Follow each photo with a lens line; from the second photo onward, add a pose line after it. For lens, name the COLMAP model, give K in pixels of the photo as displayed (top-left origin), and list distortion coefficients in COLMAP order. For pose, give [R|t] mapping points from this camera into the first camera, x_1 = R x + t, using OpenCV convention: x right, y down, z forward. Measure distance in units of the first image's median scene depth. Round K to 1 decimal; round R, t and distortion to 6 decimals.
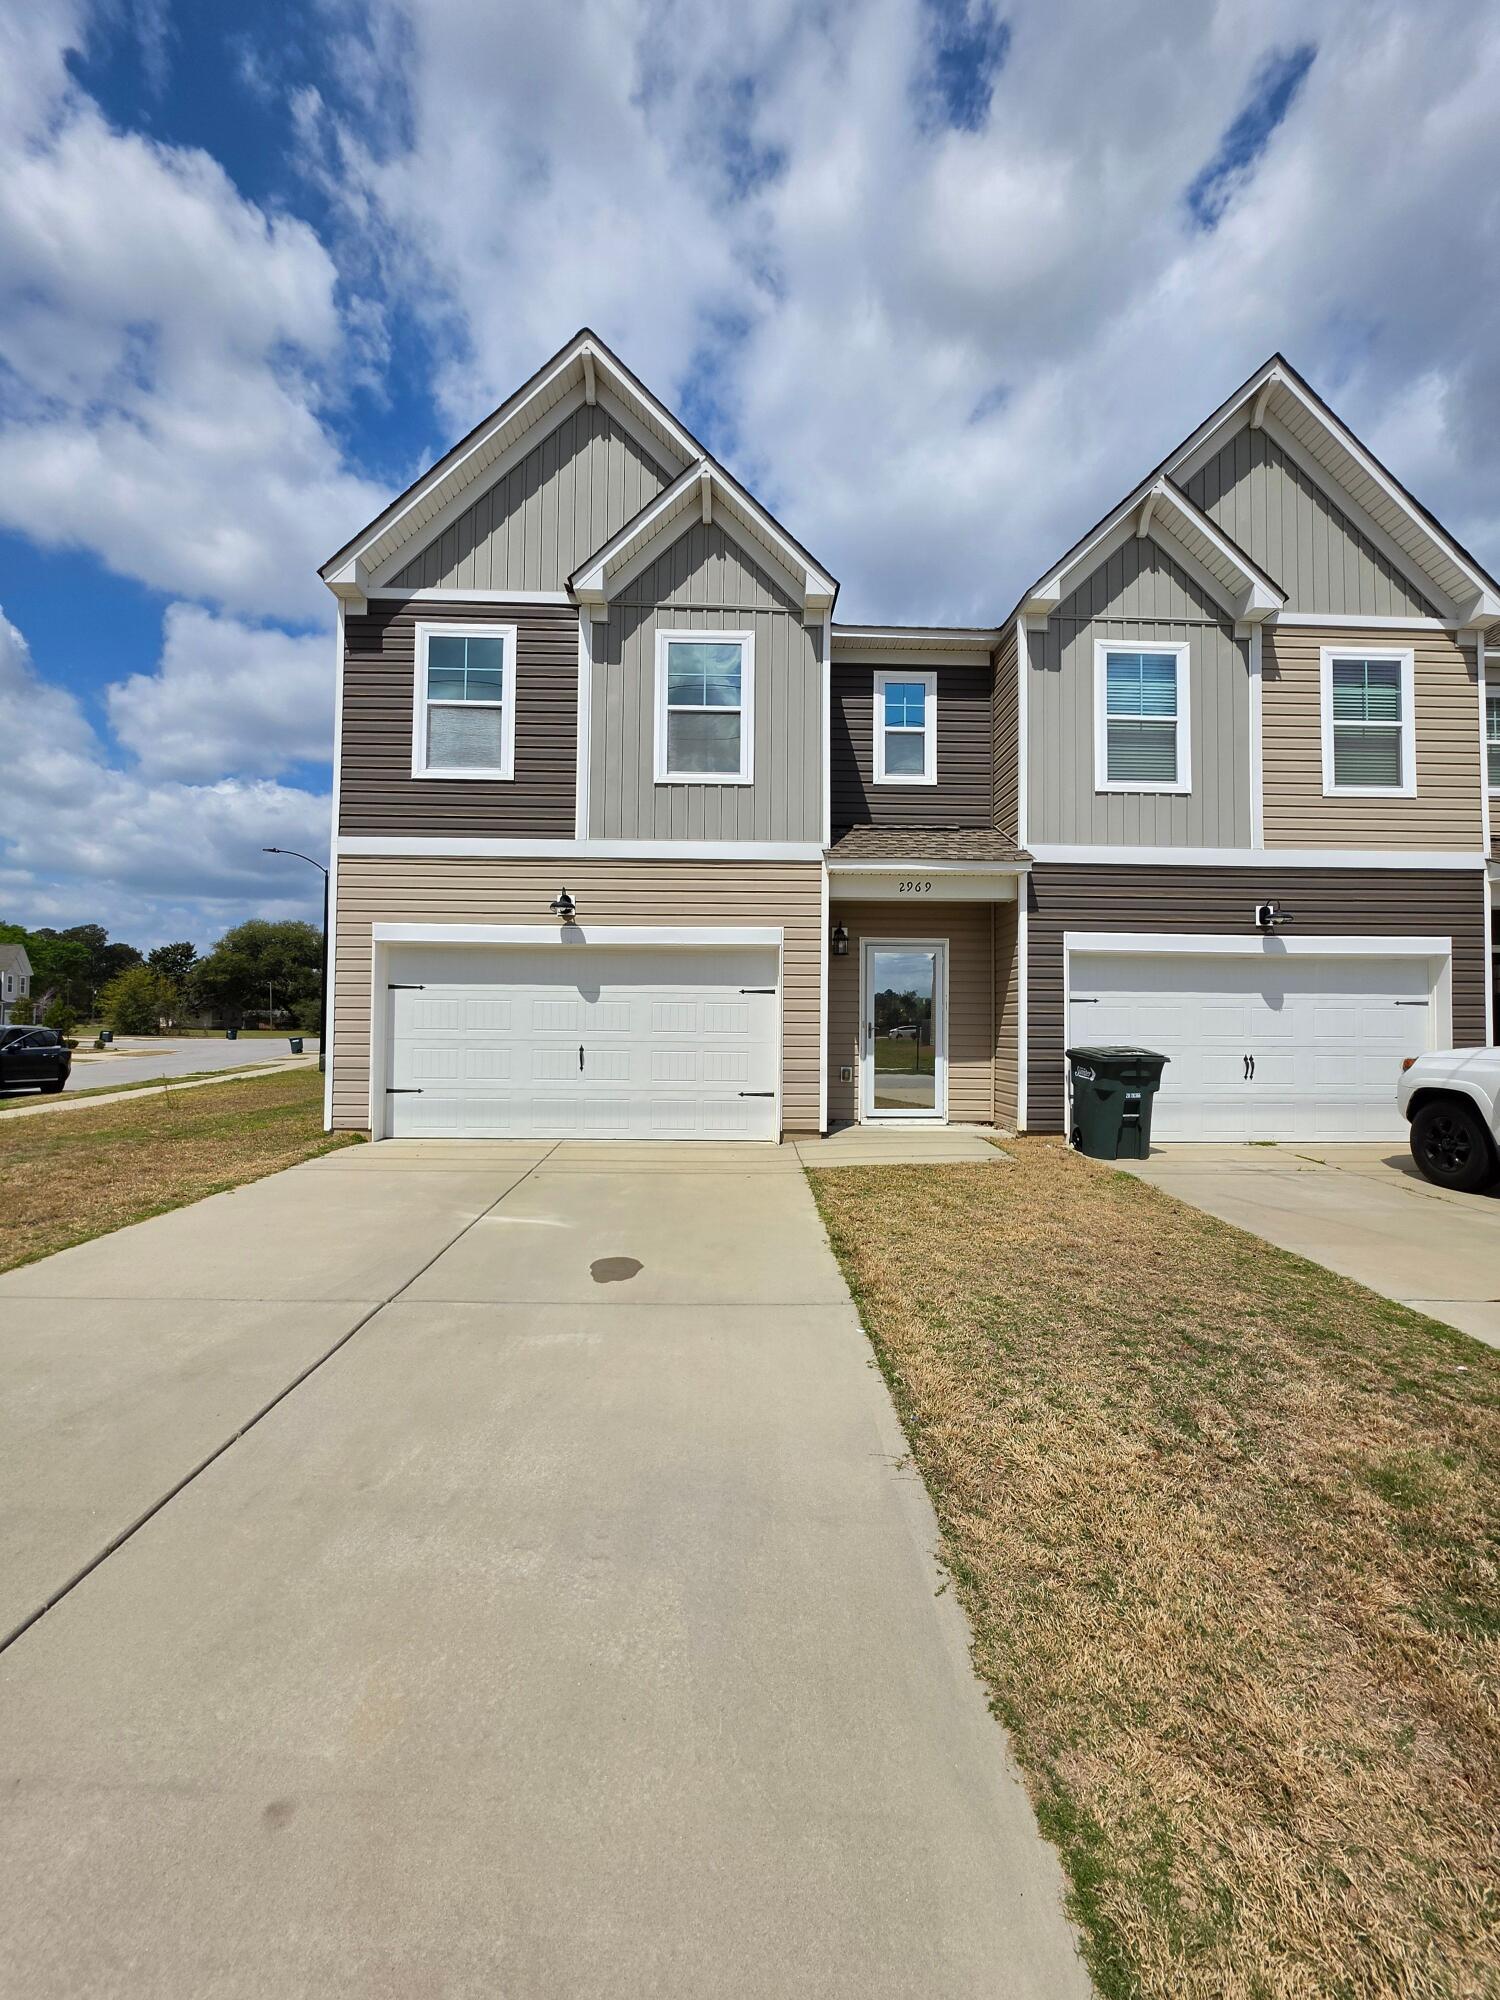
lens RADIAL K [[808.3, 0, 749.7], [0, 808.3, 999.7], [0, 0, 1]] dist [-0.002507, -0.000239]
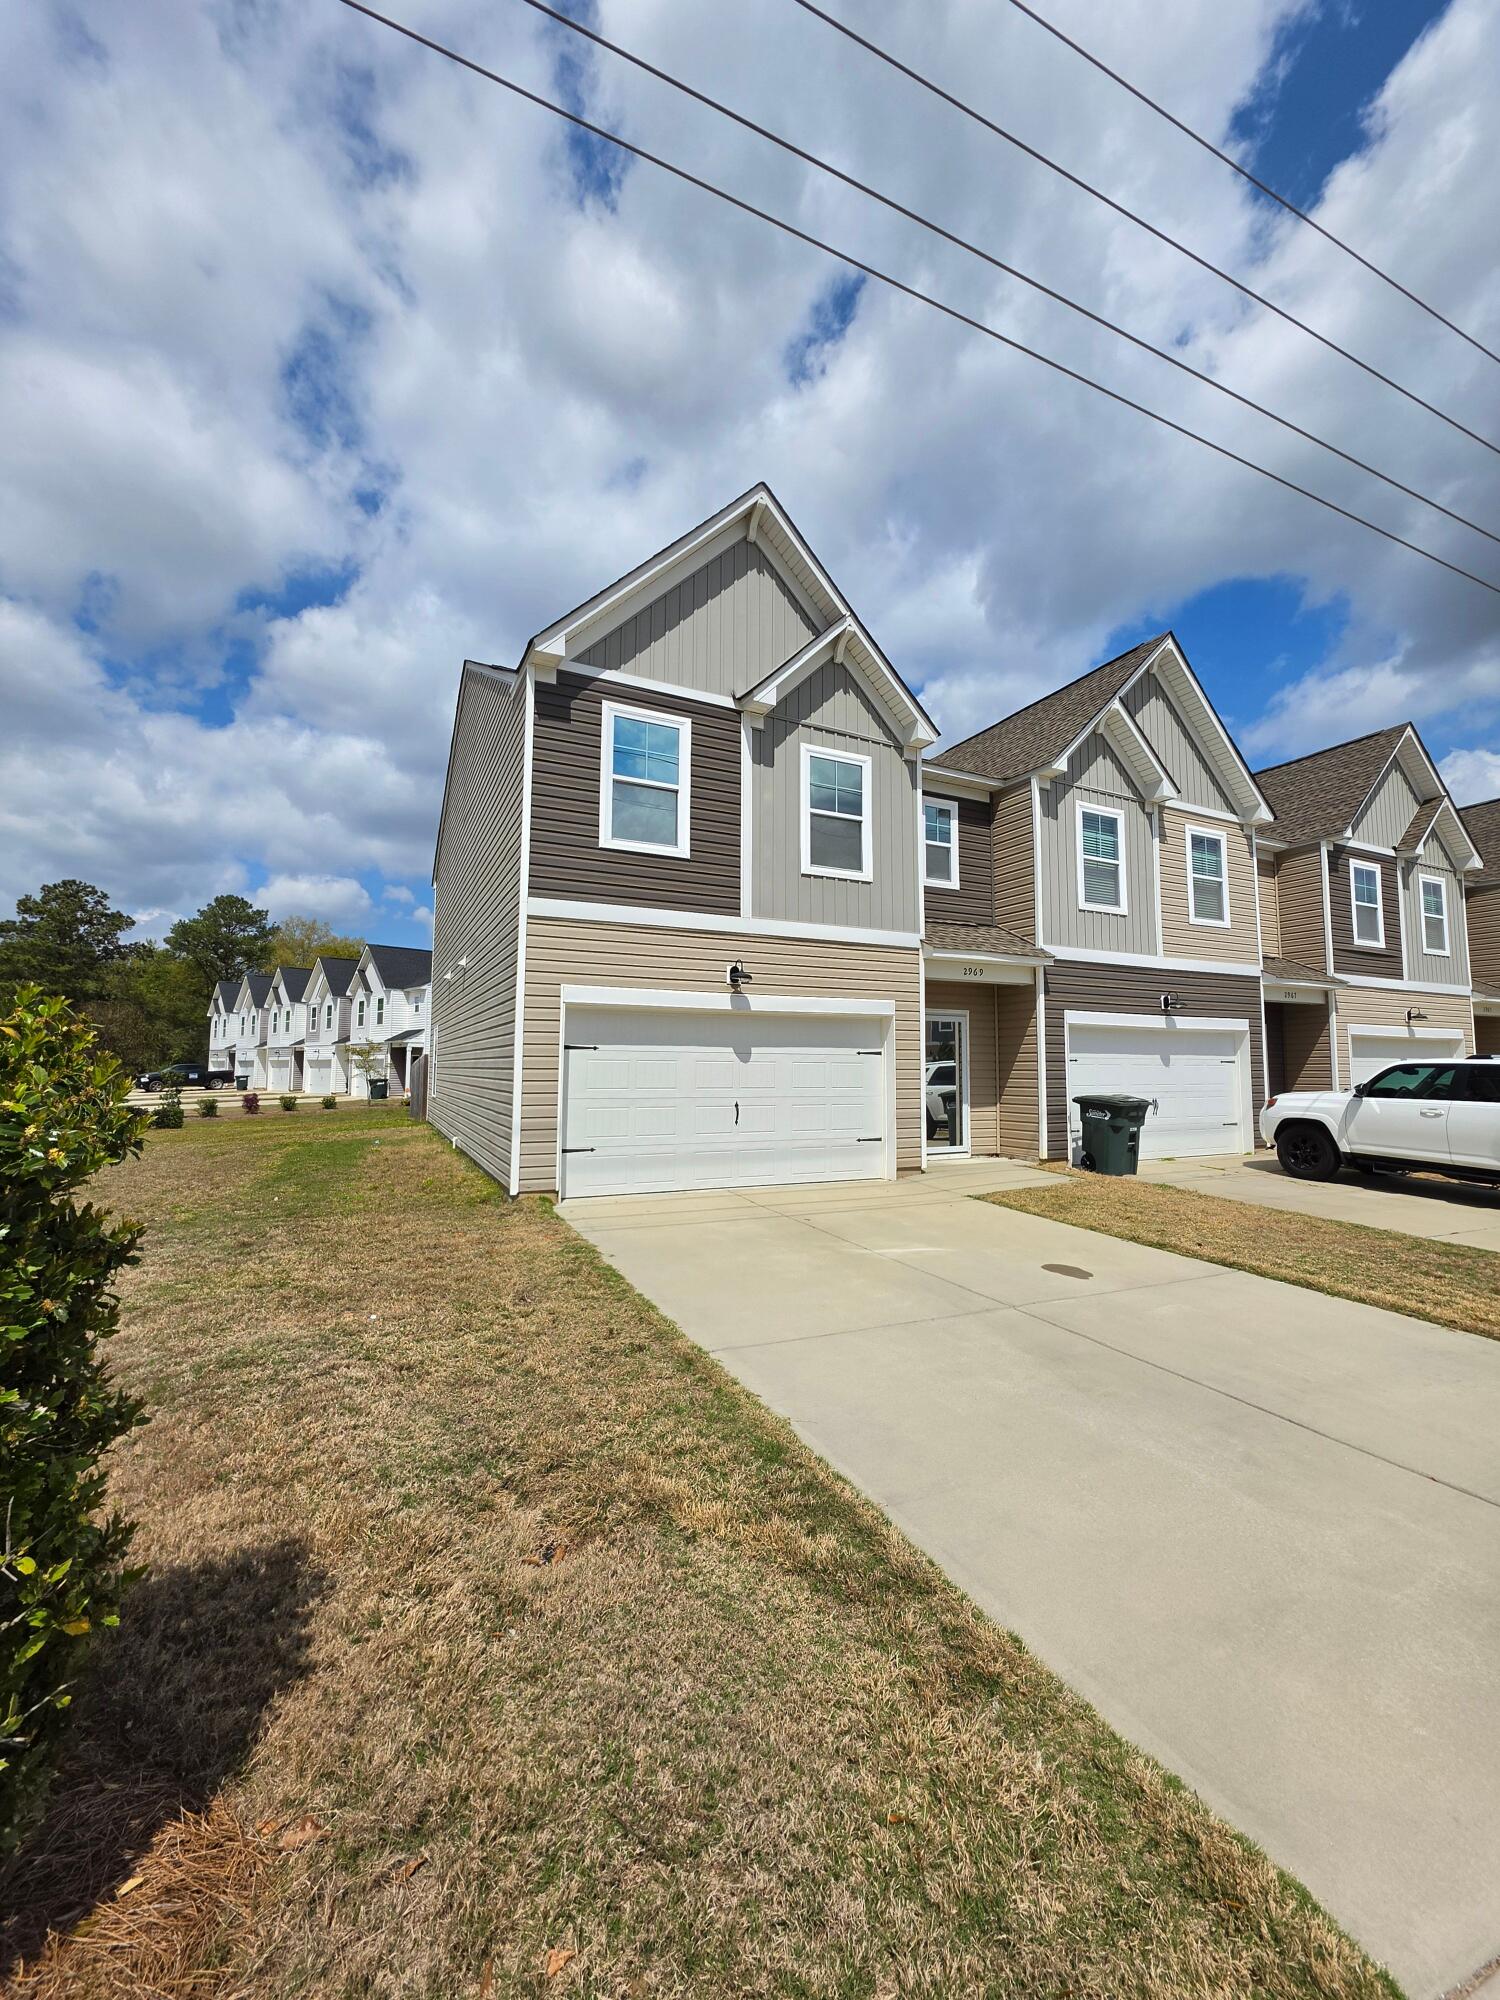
lens RADIAL K [[808.3, 0, 752.5], [0, 808.3, 1000.9], [0, 0, 1]] dist [-0.002507, -0.000239]
pose [[0.910238, 0.030225, 0.412982, -0.654296], [-0.009340, 0.998577, -0.052497, -0.023111], [-0.413981, 0.043928, 0.909225, -0.020249]]
